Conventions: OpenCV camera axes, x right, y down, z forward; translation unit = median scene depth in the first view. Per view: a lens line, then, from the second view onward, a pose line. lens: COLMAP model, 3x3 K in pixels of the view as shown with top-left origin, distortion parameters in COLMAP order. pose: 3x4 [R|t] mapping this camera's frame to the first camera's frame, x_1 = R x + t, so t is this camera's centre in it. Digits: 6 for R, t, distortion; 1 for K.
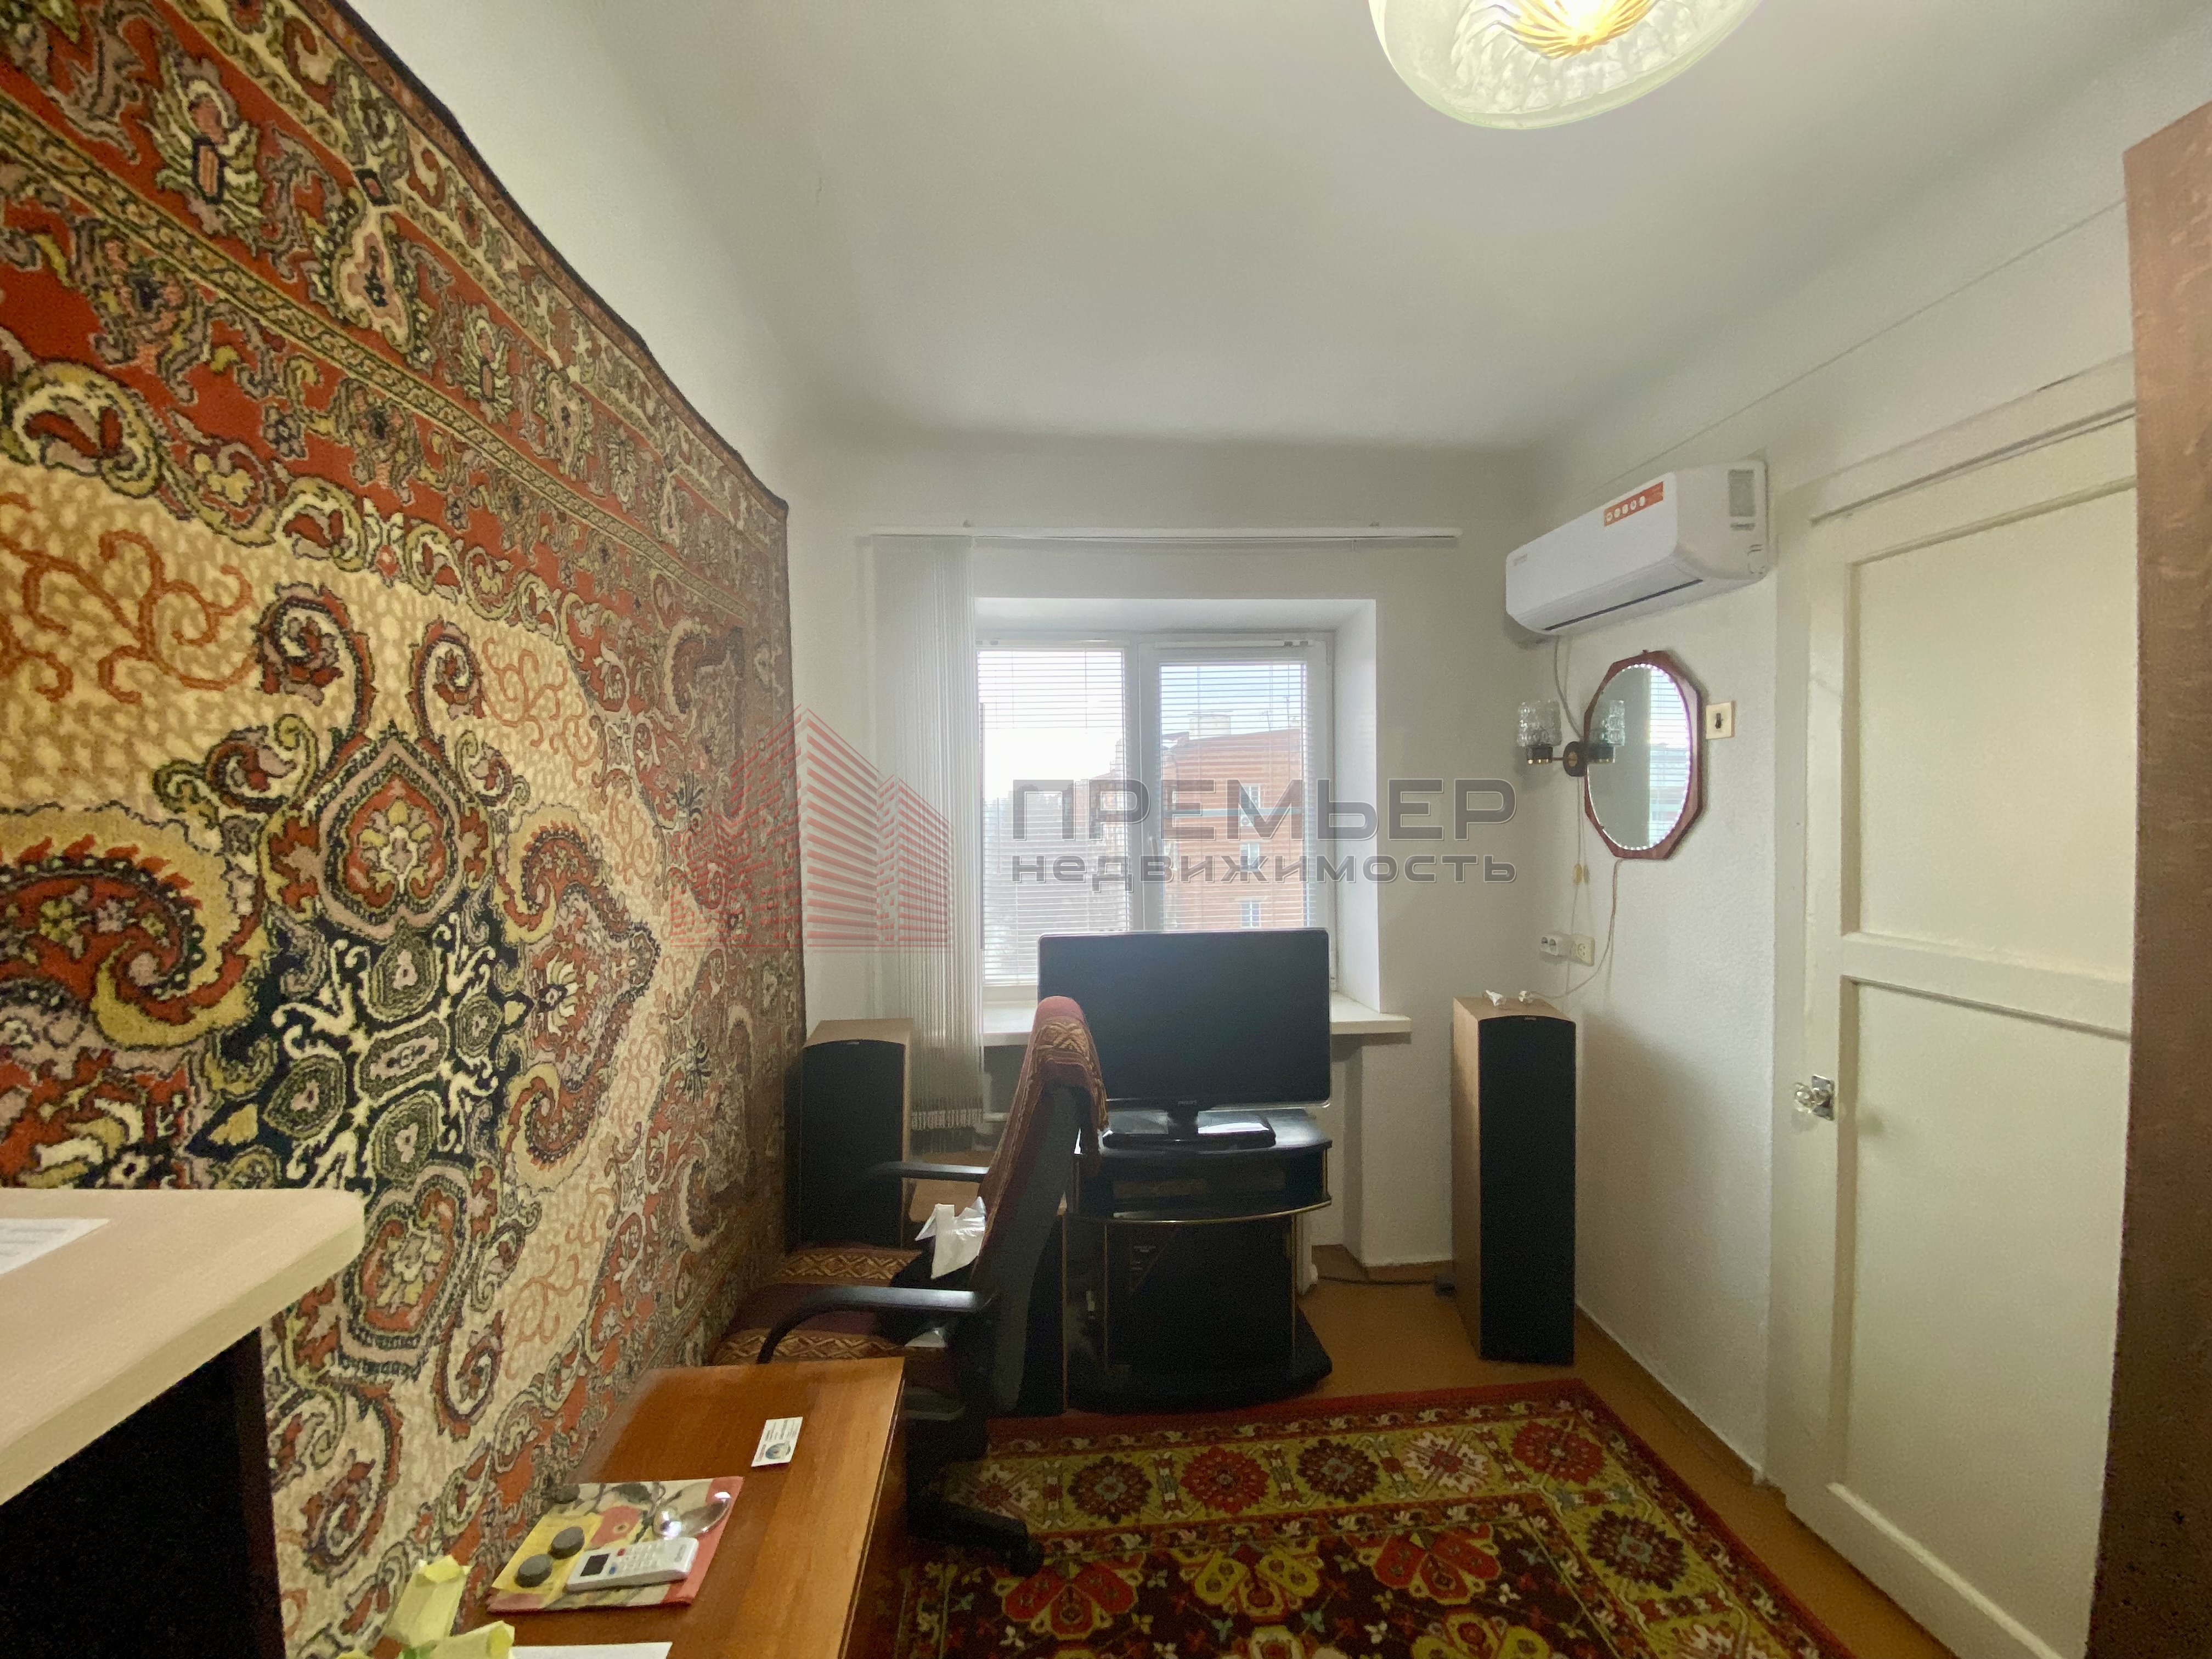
lens RADIAL K [[887.5, 0, 1096.4], [0, 887.5, 825.3], [0, 0, 1]] dist [0.015995, -0.018906]
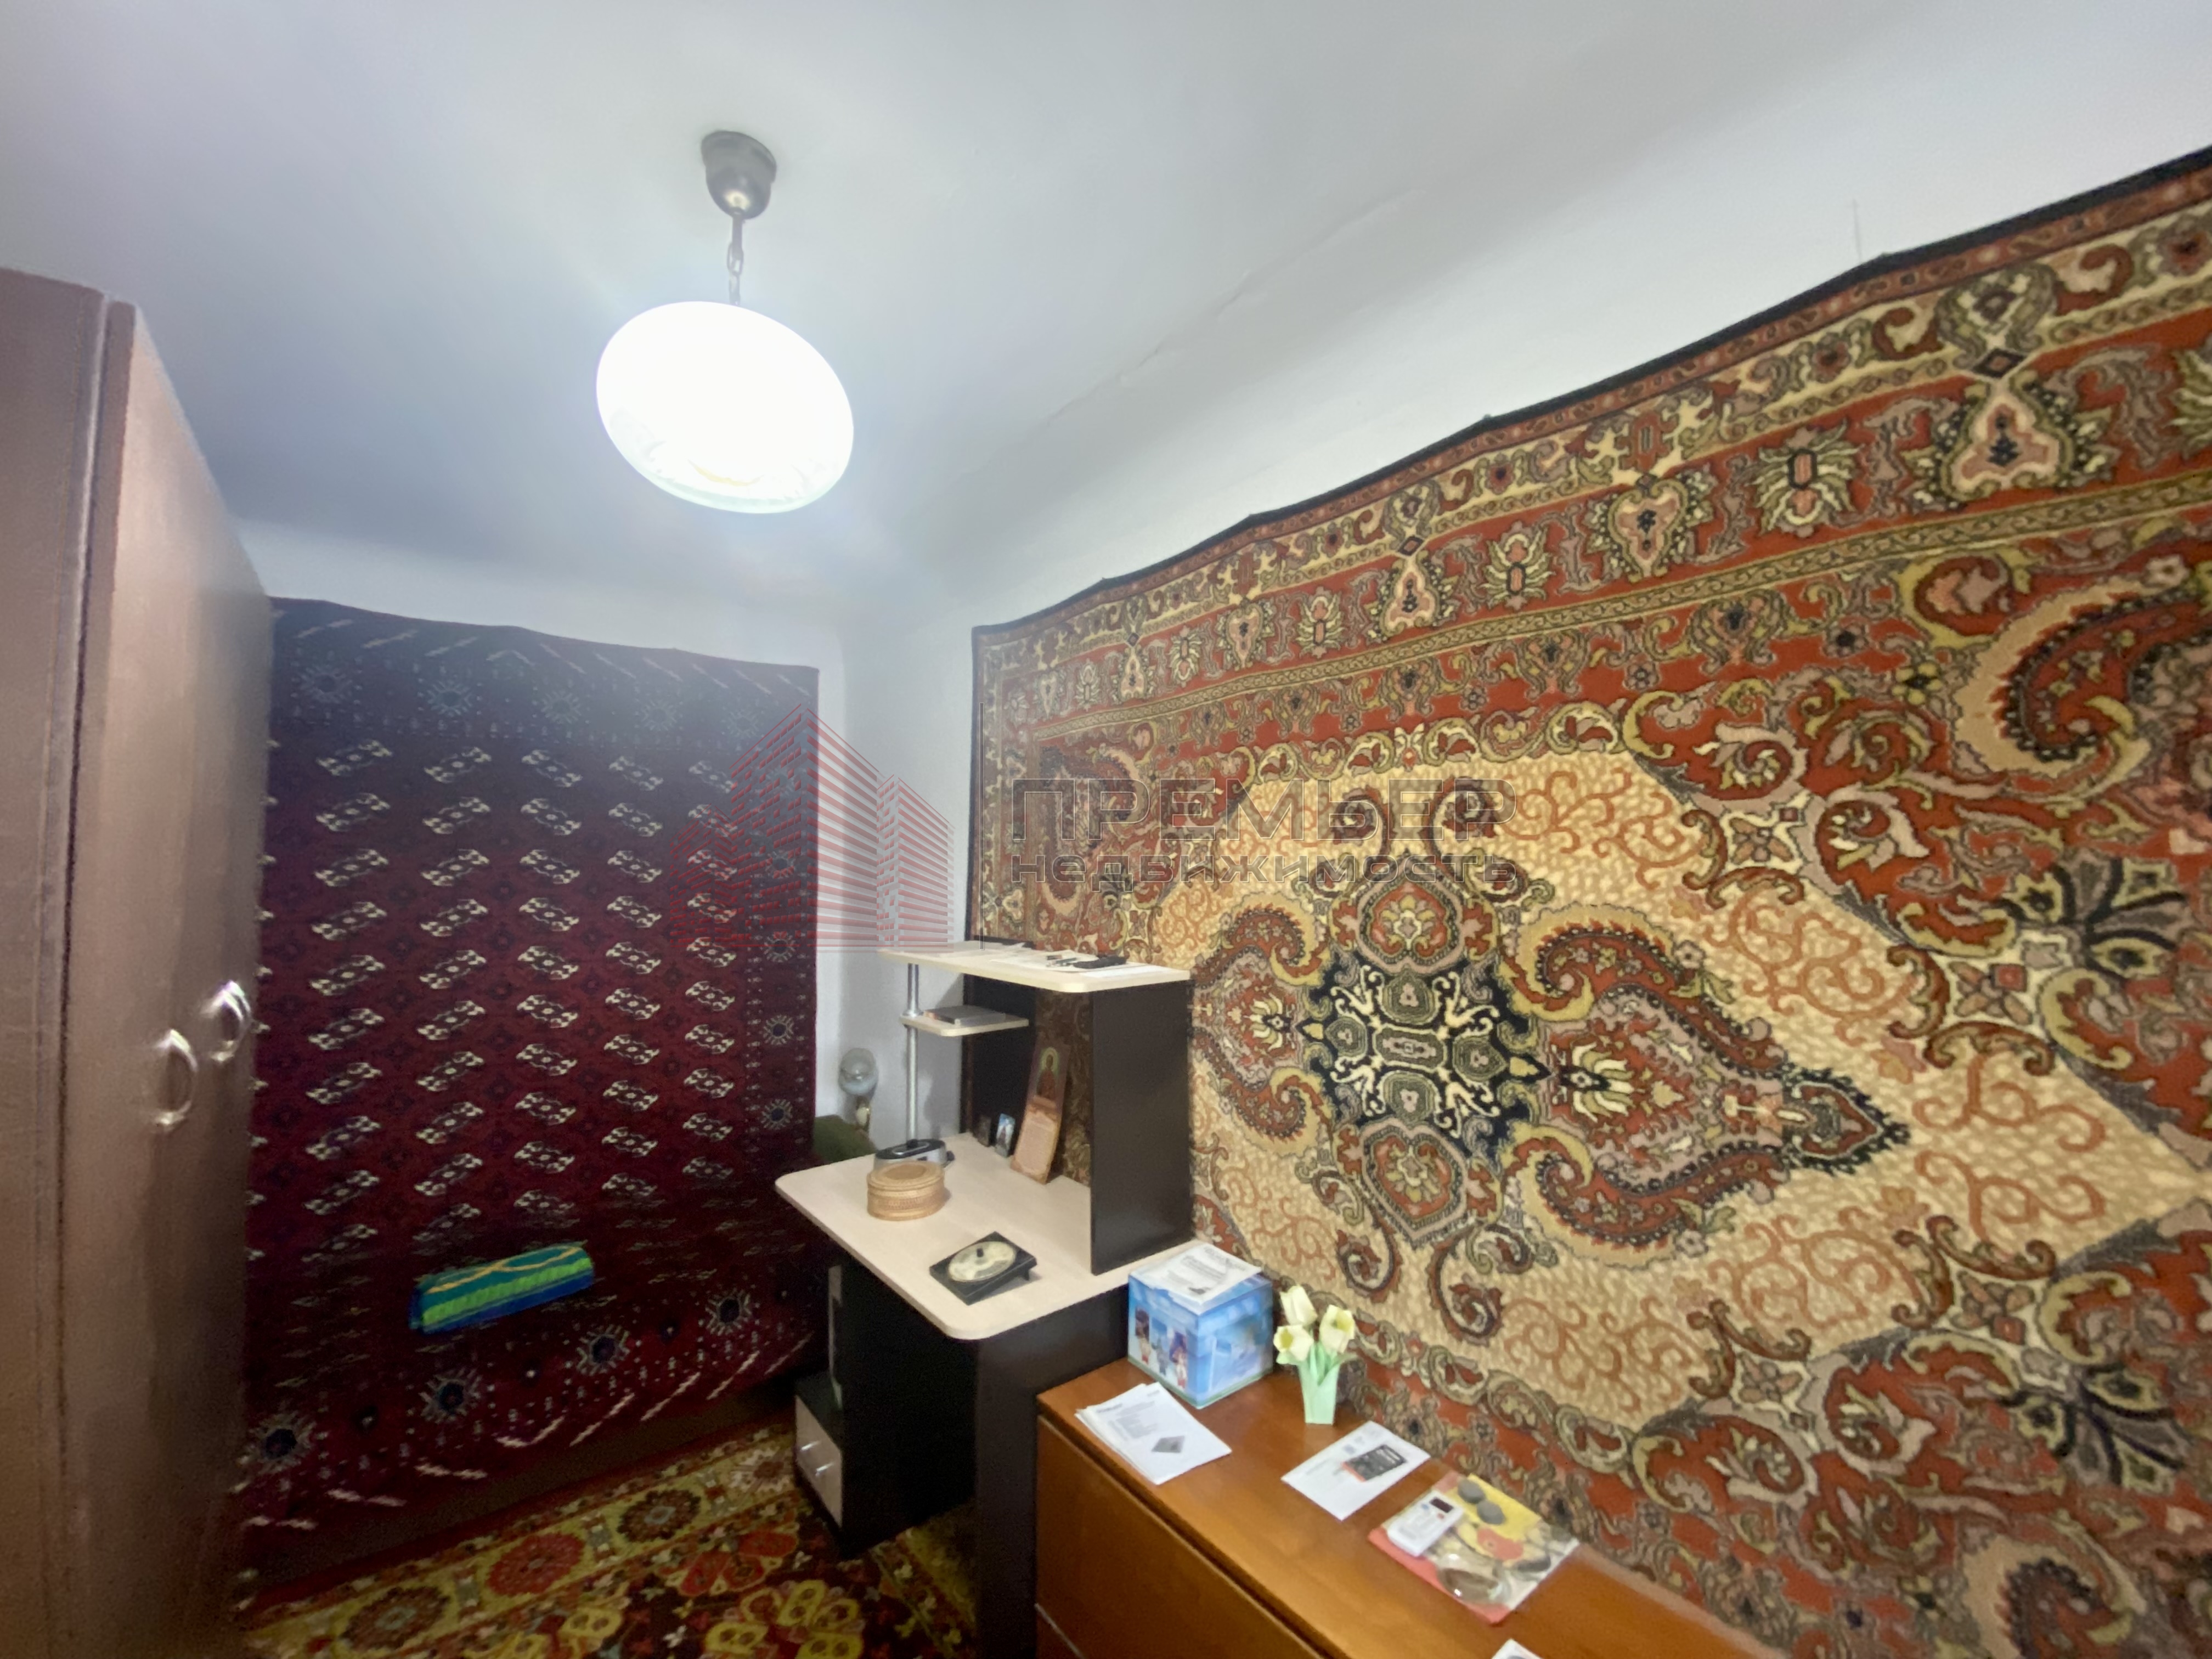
lens RADIAL K [[892.3, 0, 1098.3], [0, 892.3, 825.1], [0, 0, 1]] dist [0.014229, -0.017040]
pose [[-0.831646, -0.021365, -0.554896, 0.546423], [-0.012456, 0.999726, -0.019823, -0.099749], [0.555167, -0.009574, -0.831684, 1.720311]]
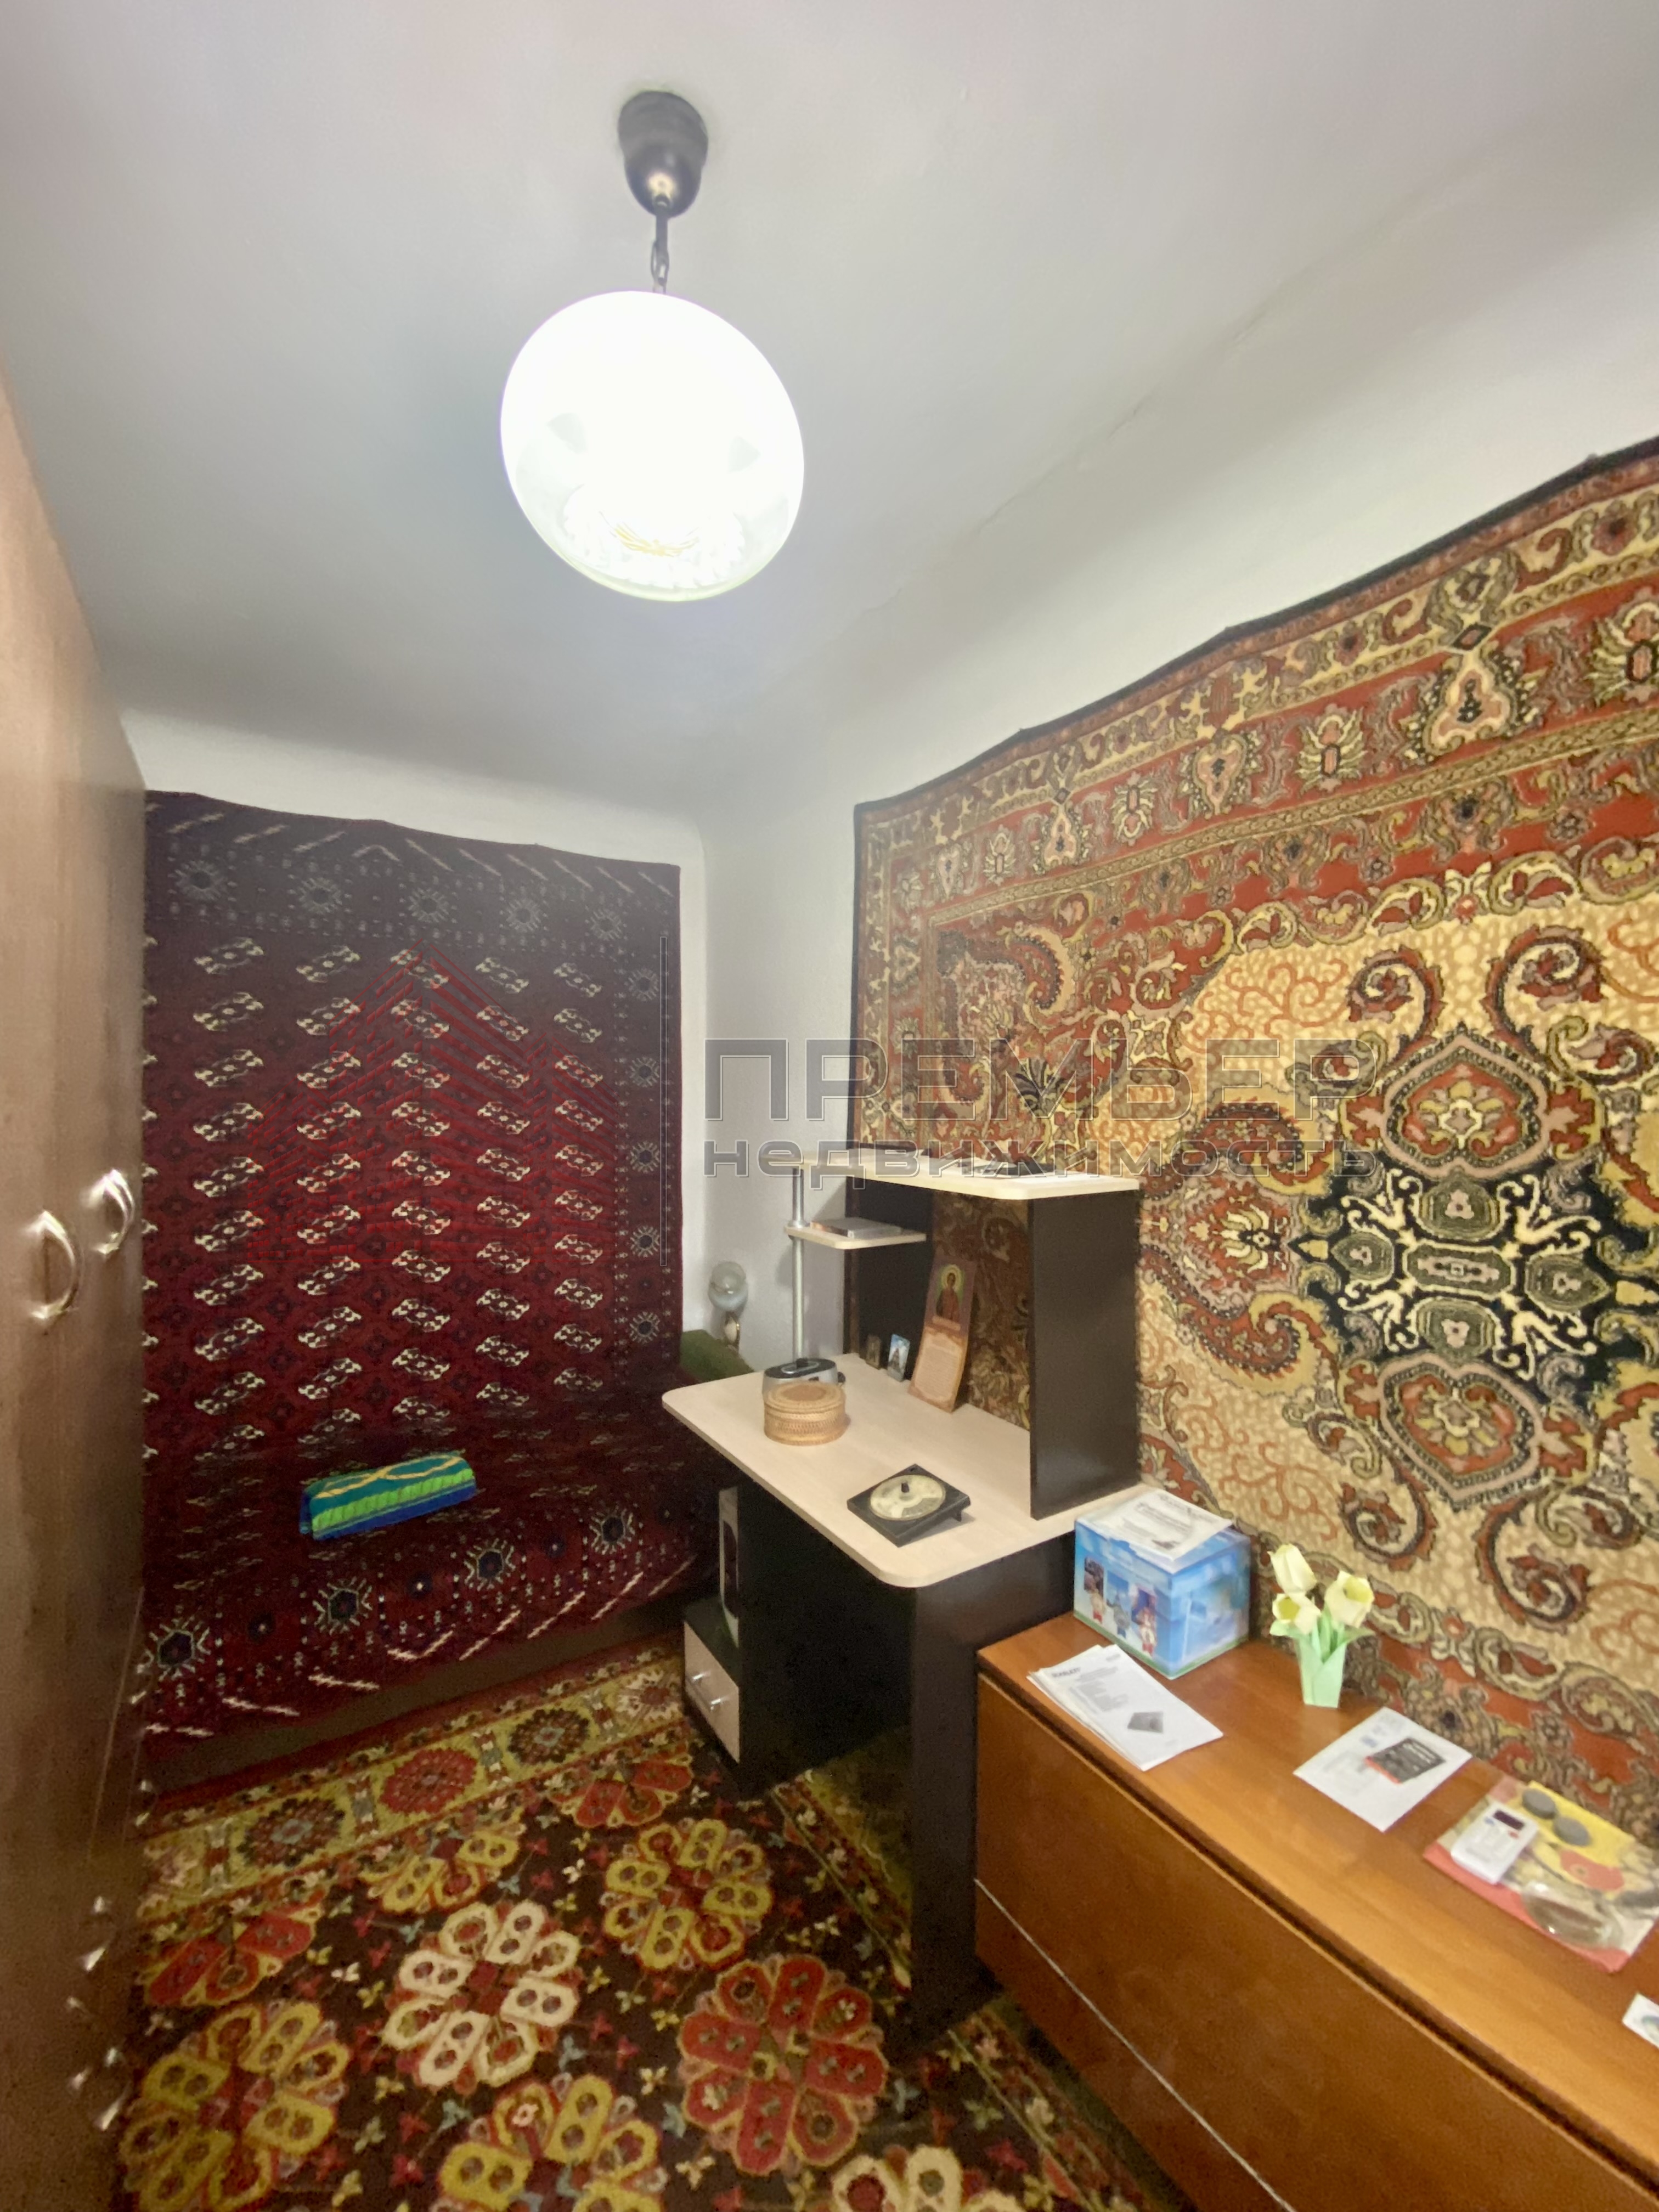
lens RADIAL K [[901.2, 0, 834.6], [0, 901.2, 1099.1], [0, 0, 1]] dist [-0.006457, -0.008252]
pose [[-0.881892, 0.002258, -0.471446, 0.582668], [-0.014959, 0.999351, 0.032768, -0.024590], [0.471214, 0.035950, -0.881286, 1.441638]]
